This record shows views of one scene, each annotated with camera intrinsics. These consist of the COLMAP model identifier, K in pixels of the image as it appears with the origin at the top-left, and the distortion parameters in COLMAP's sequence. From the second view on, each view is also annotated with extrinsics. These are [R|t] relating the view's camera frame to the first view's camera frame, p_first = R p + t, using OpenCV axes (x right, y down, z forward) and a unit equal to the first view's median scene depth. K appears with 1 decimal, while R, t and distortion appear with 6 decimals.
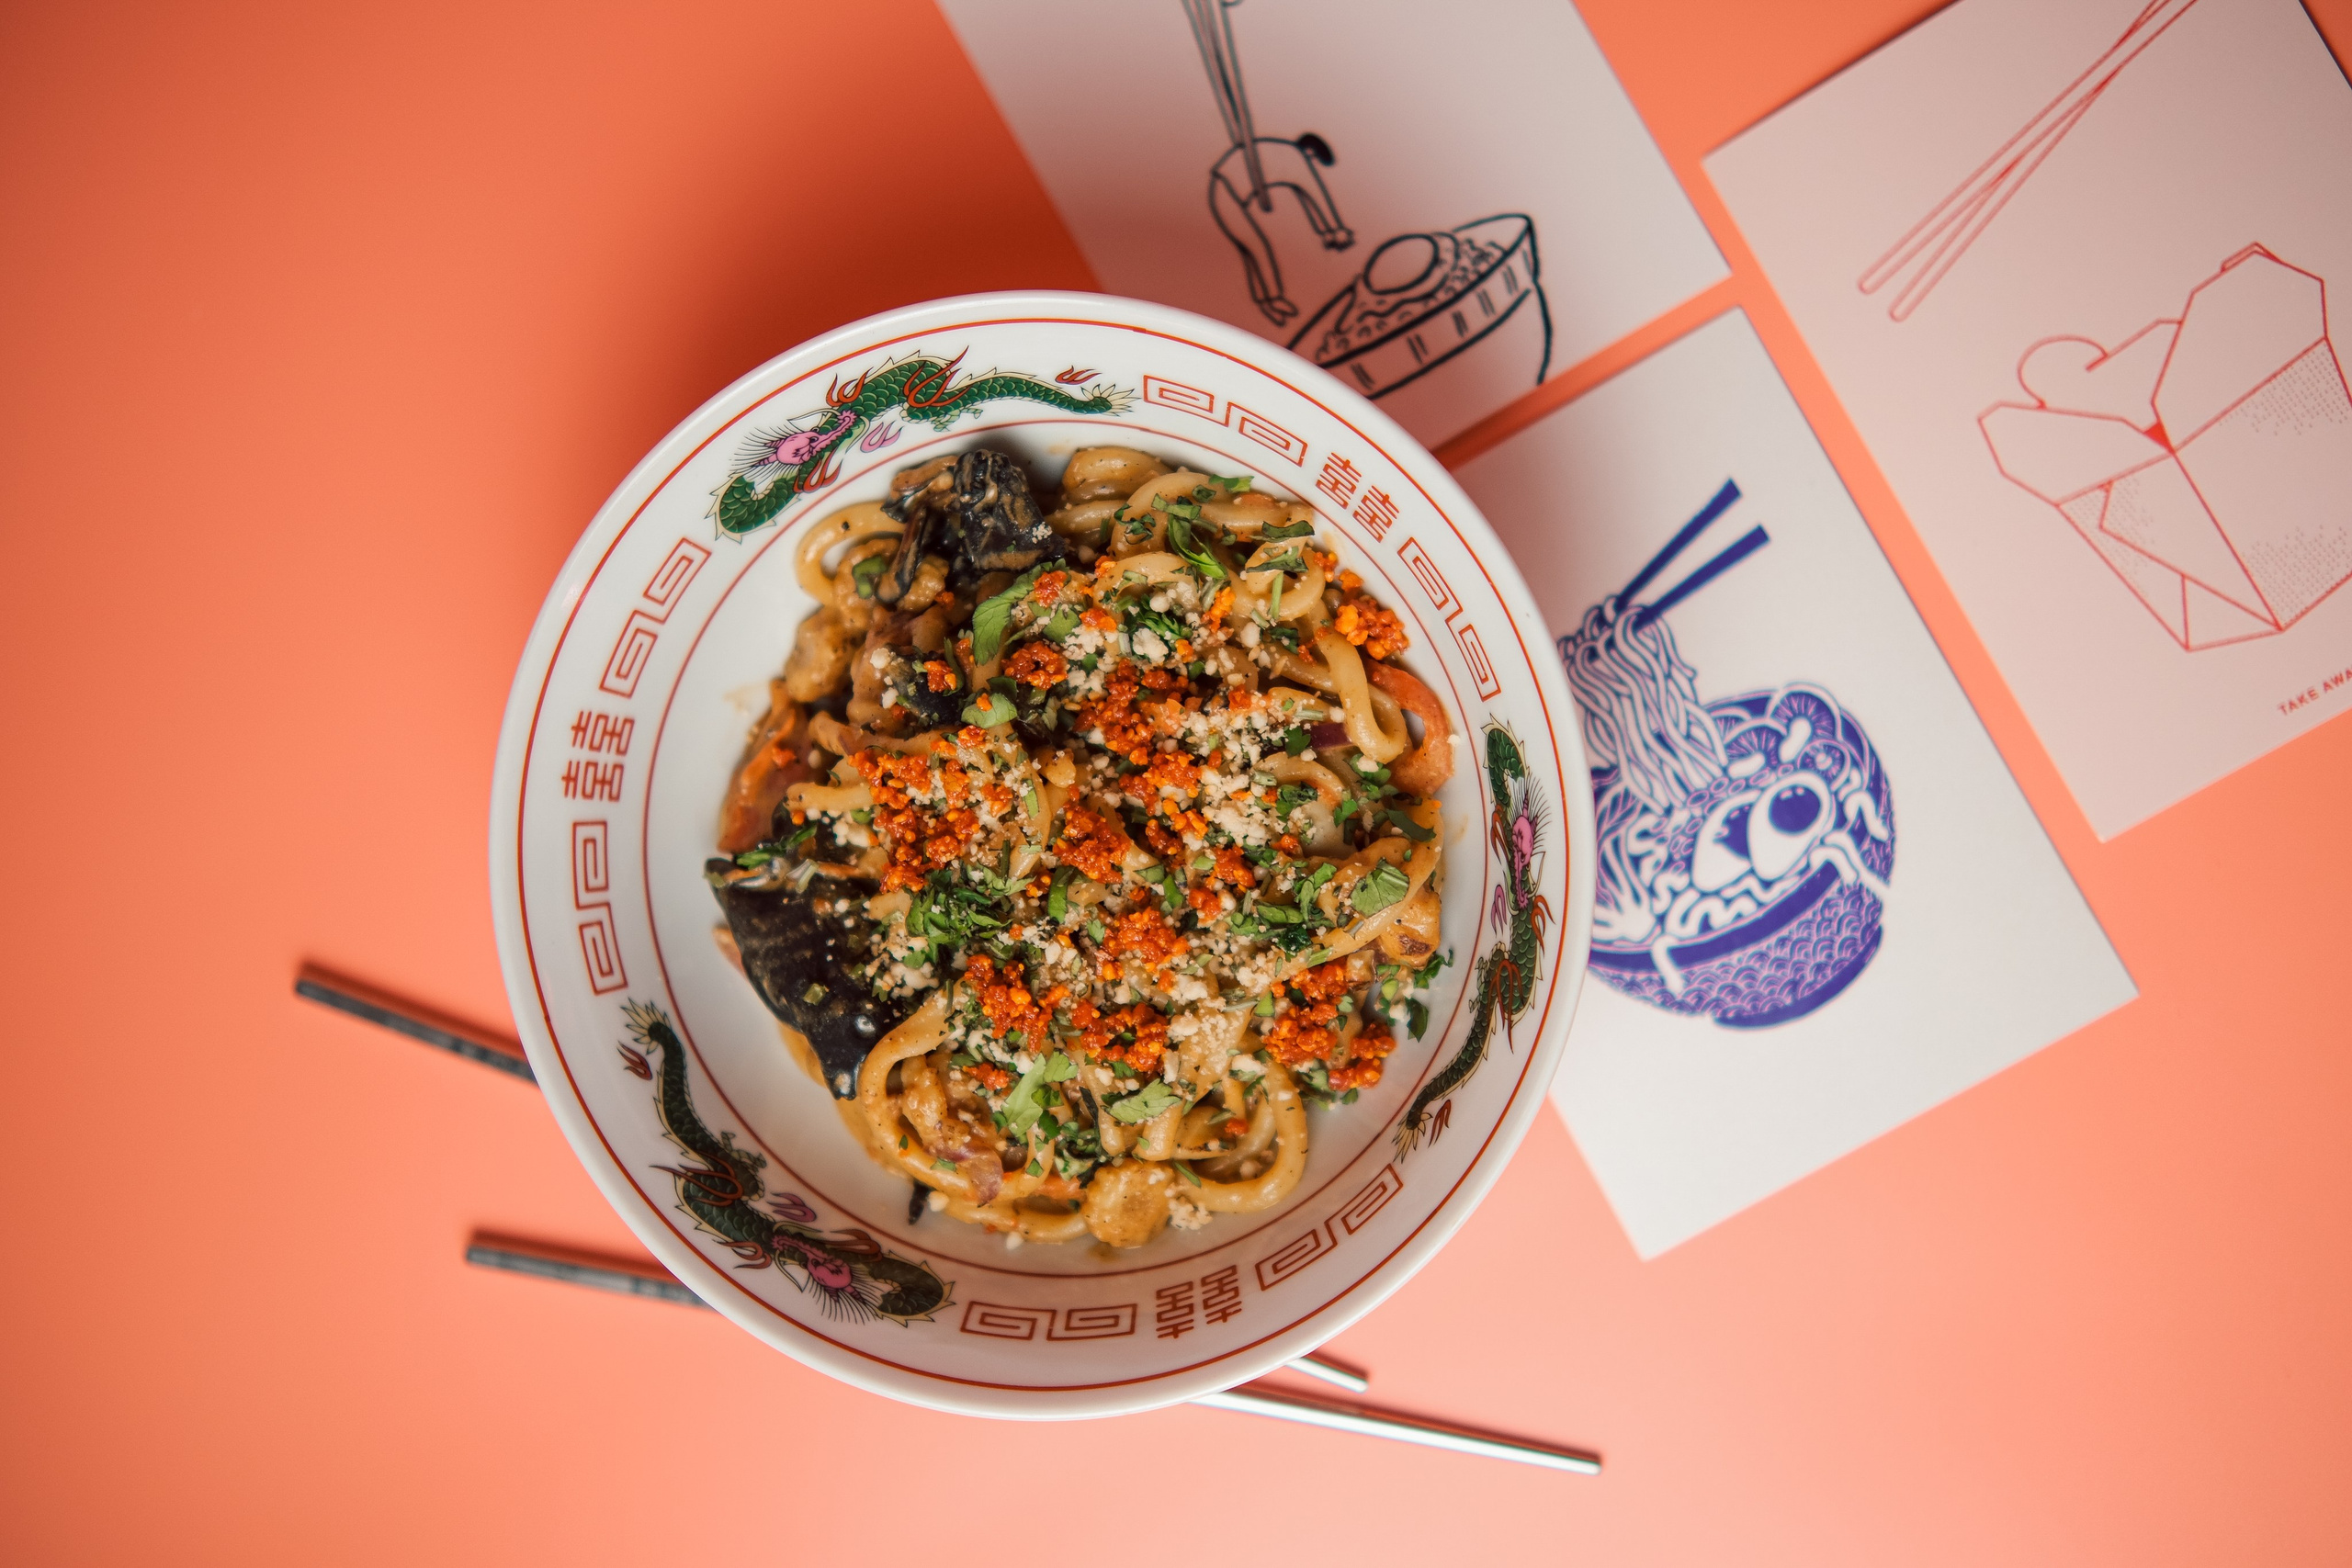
lens RADIAL K [[3349.5, 0, 1176.0], [0, 3349.5, 784.0], [0, 0, 1]] dist [0.014862, 0.050559]
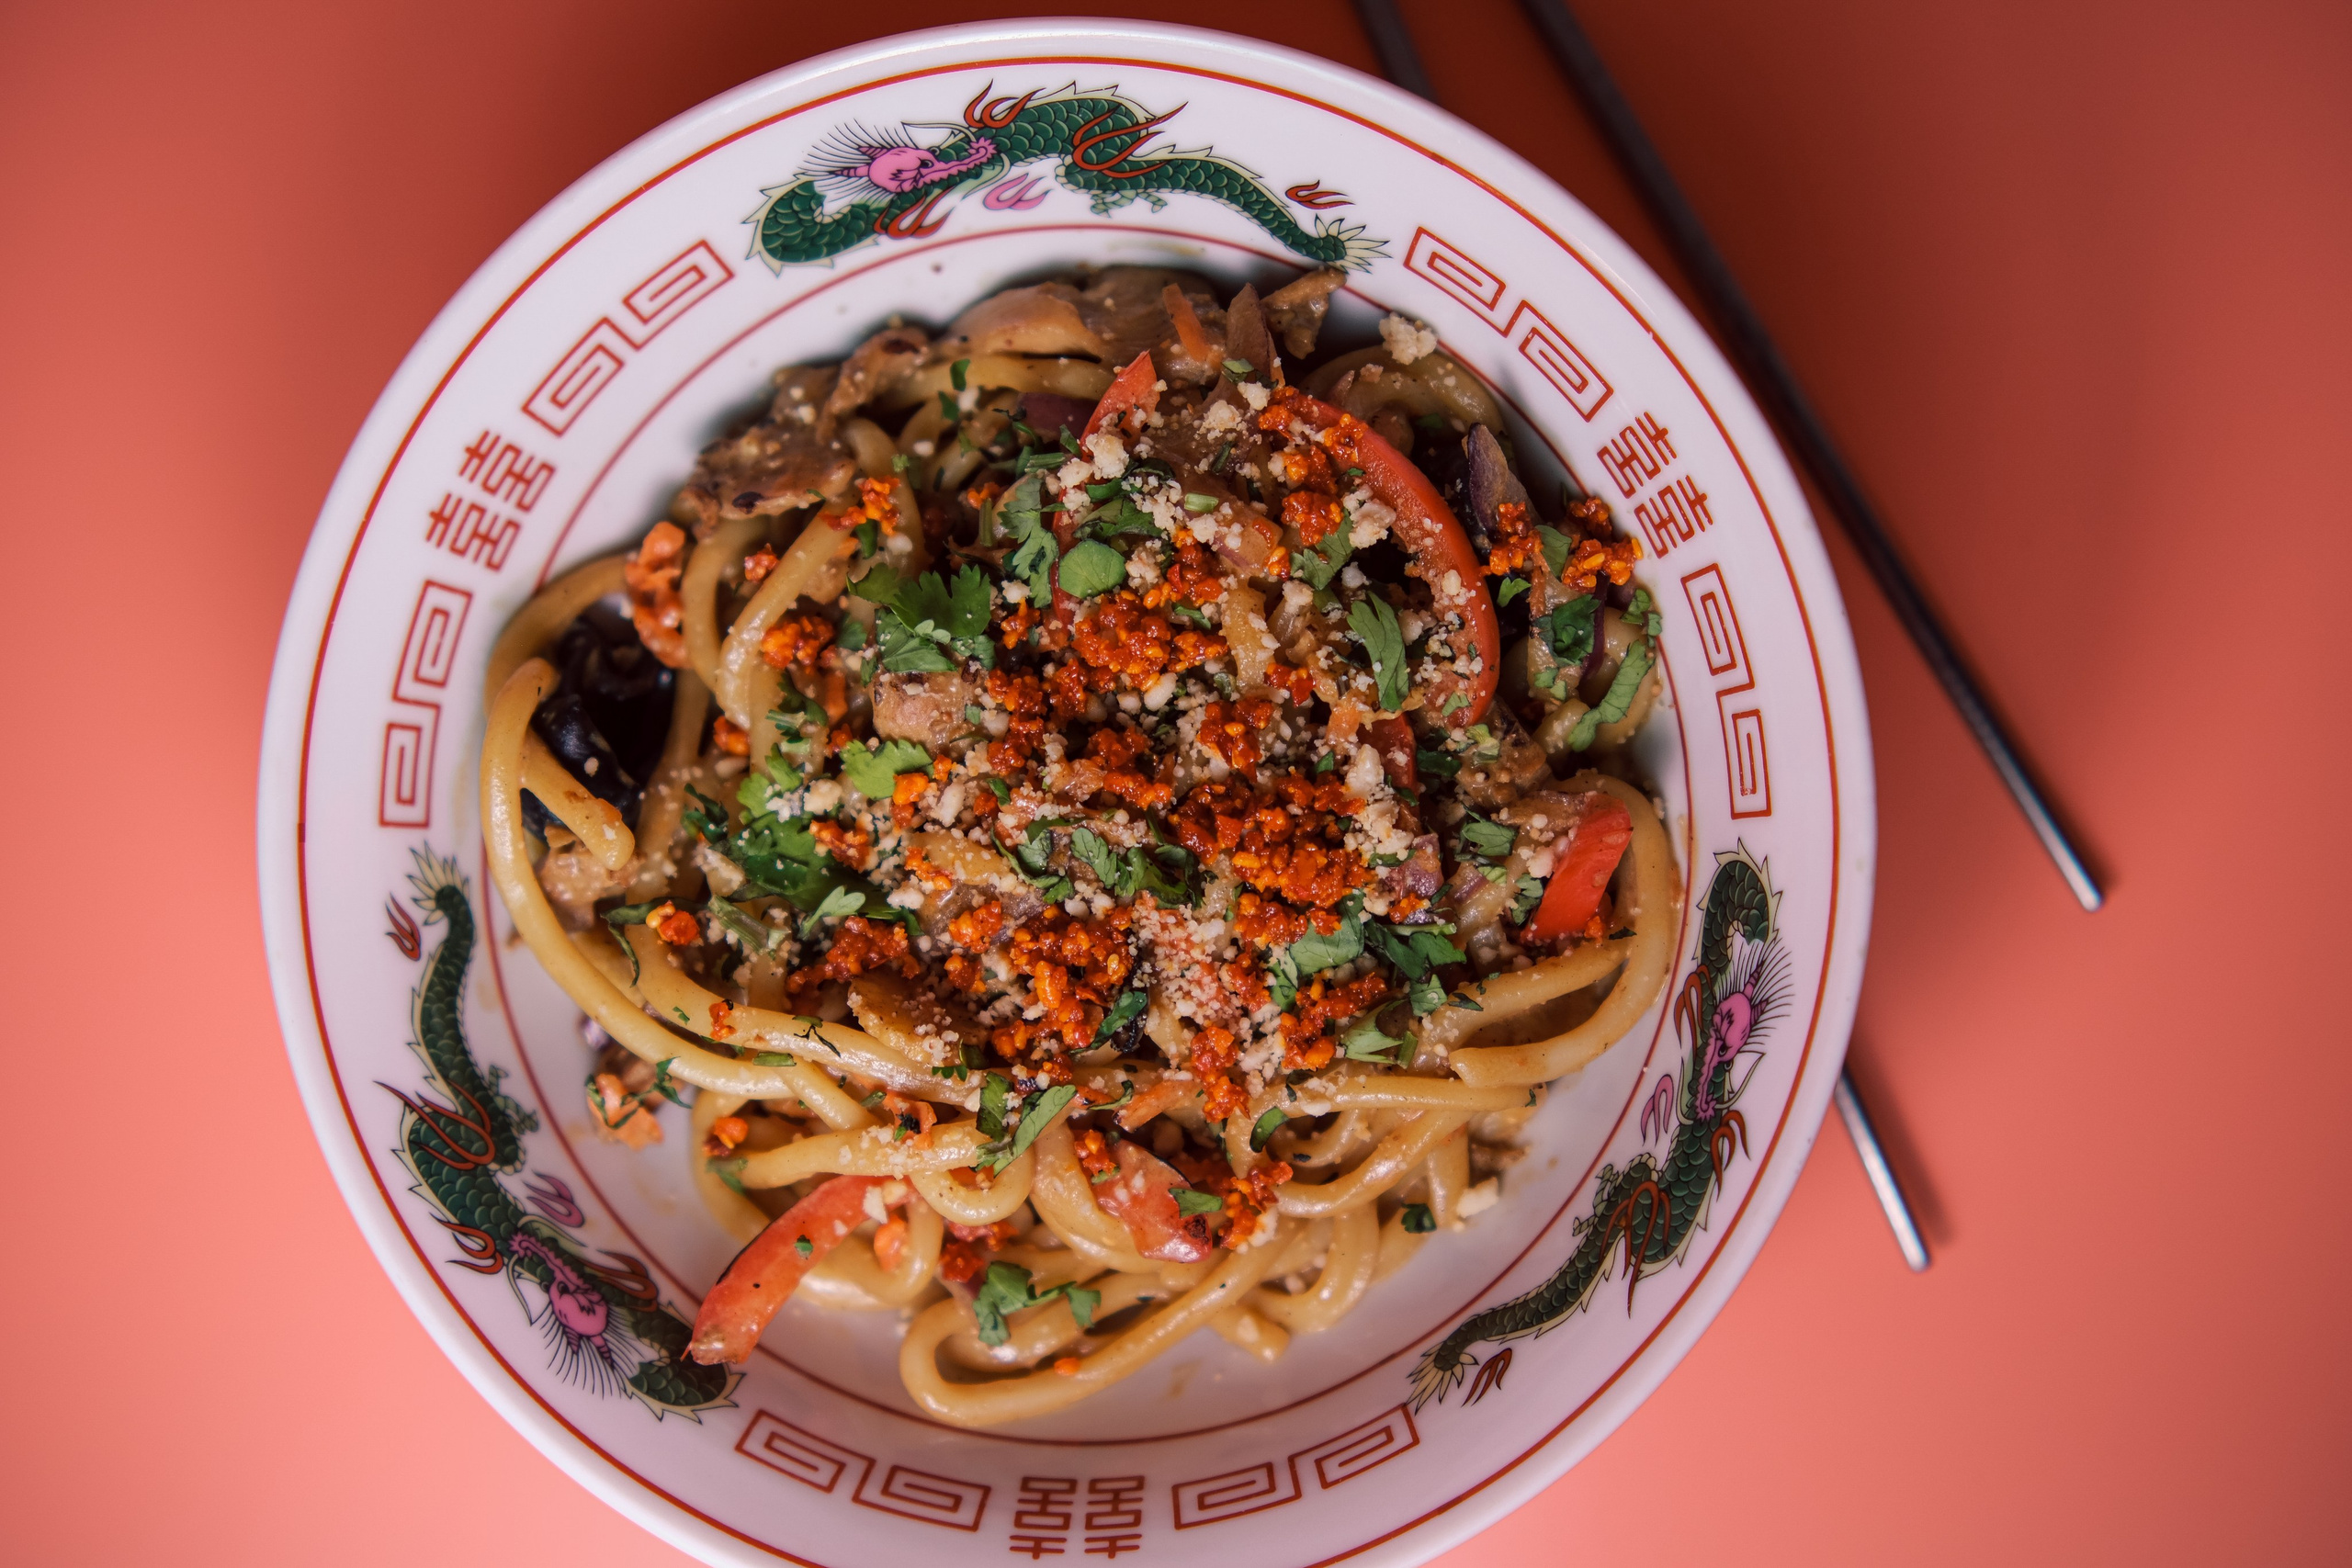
lens RADIAL K [[3424.6, 0, 1075.7], [0, 3424.6, 802.9], [0, 0, 1]] dist [0.323063, 0.025634]
pose [[0.950538, 0.308022, 0.039989, -0.065875], [-0.308187, 0.951323, -0.002129, 0.015337], [-0.038698, -0.010300, 0.999198, 0.274232]]
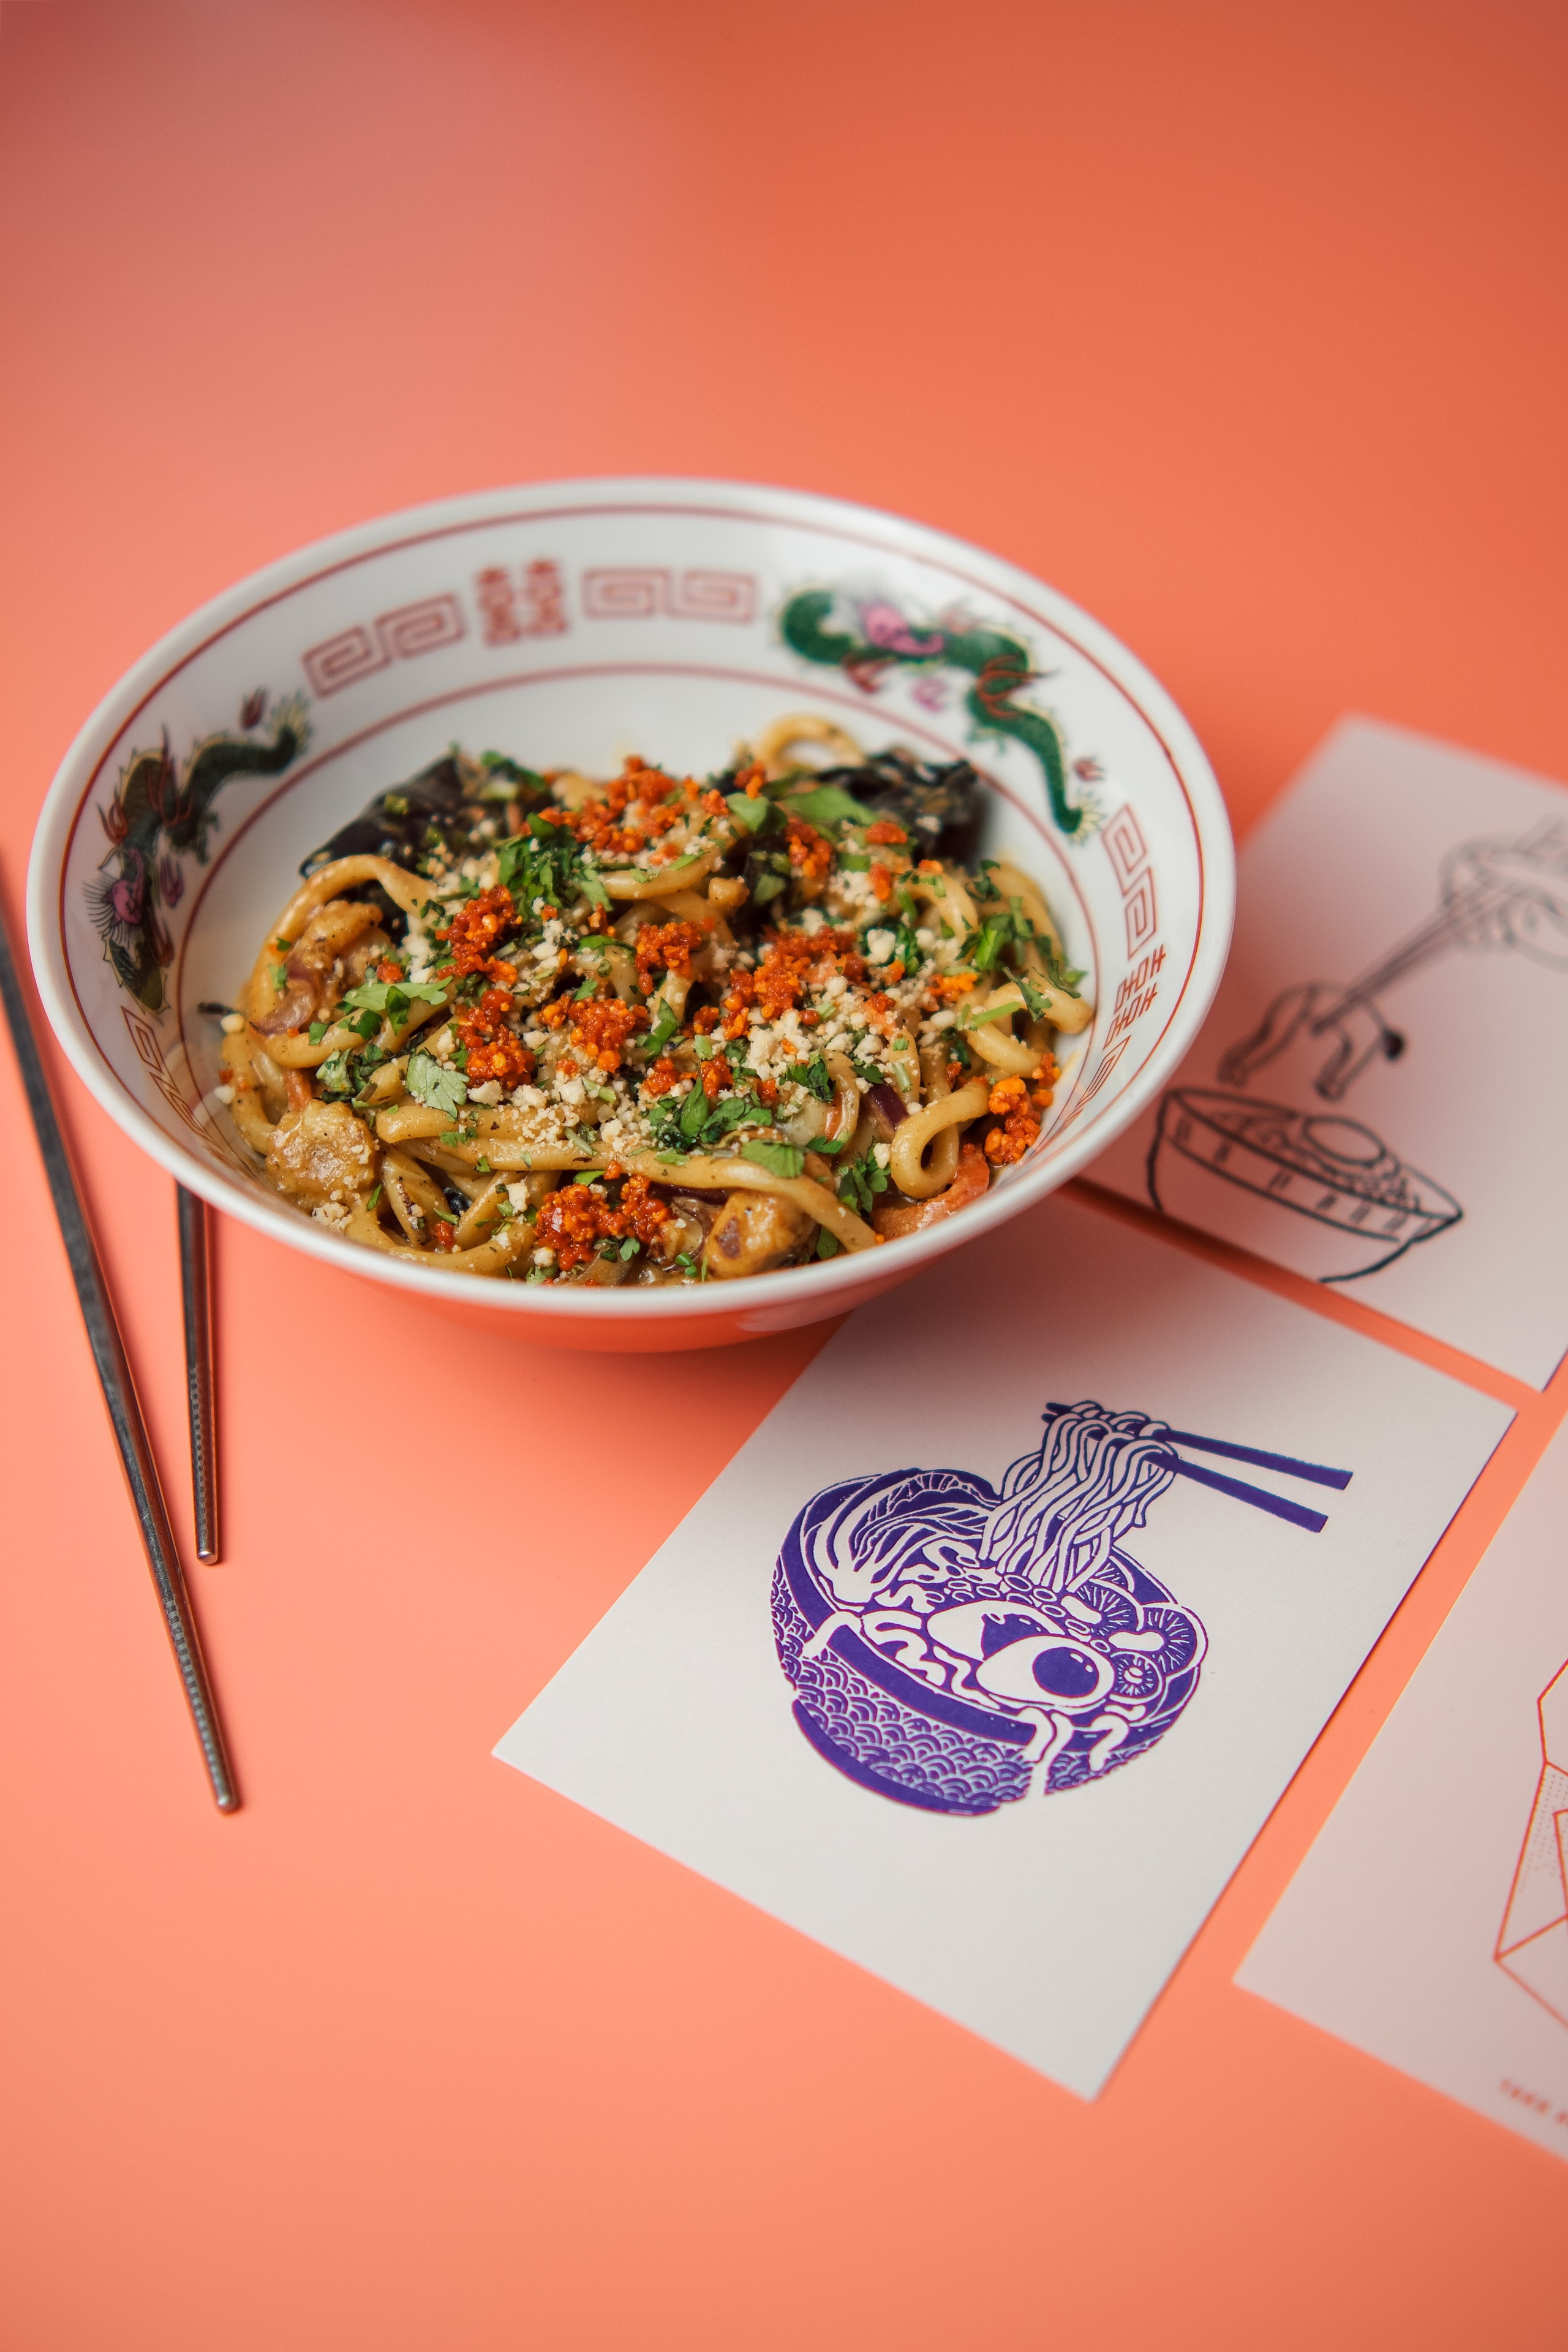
lens RADIAL K [[3349.8, 0, 784.0], [0, 3349.8, 1176.0], [0, 0, 1]] dist [0.014862, 0.050559]
pose [[0.466003, 0.743878, -0.479048, 0.477276], [-0.879648, 0.331269, -0.341292, 0.324486], [-0.095186, 0.580437, 0.808723, 0.276275]]
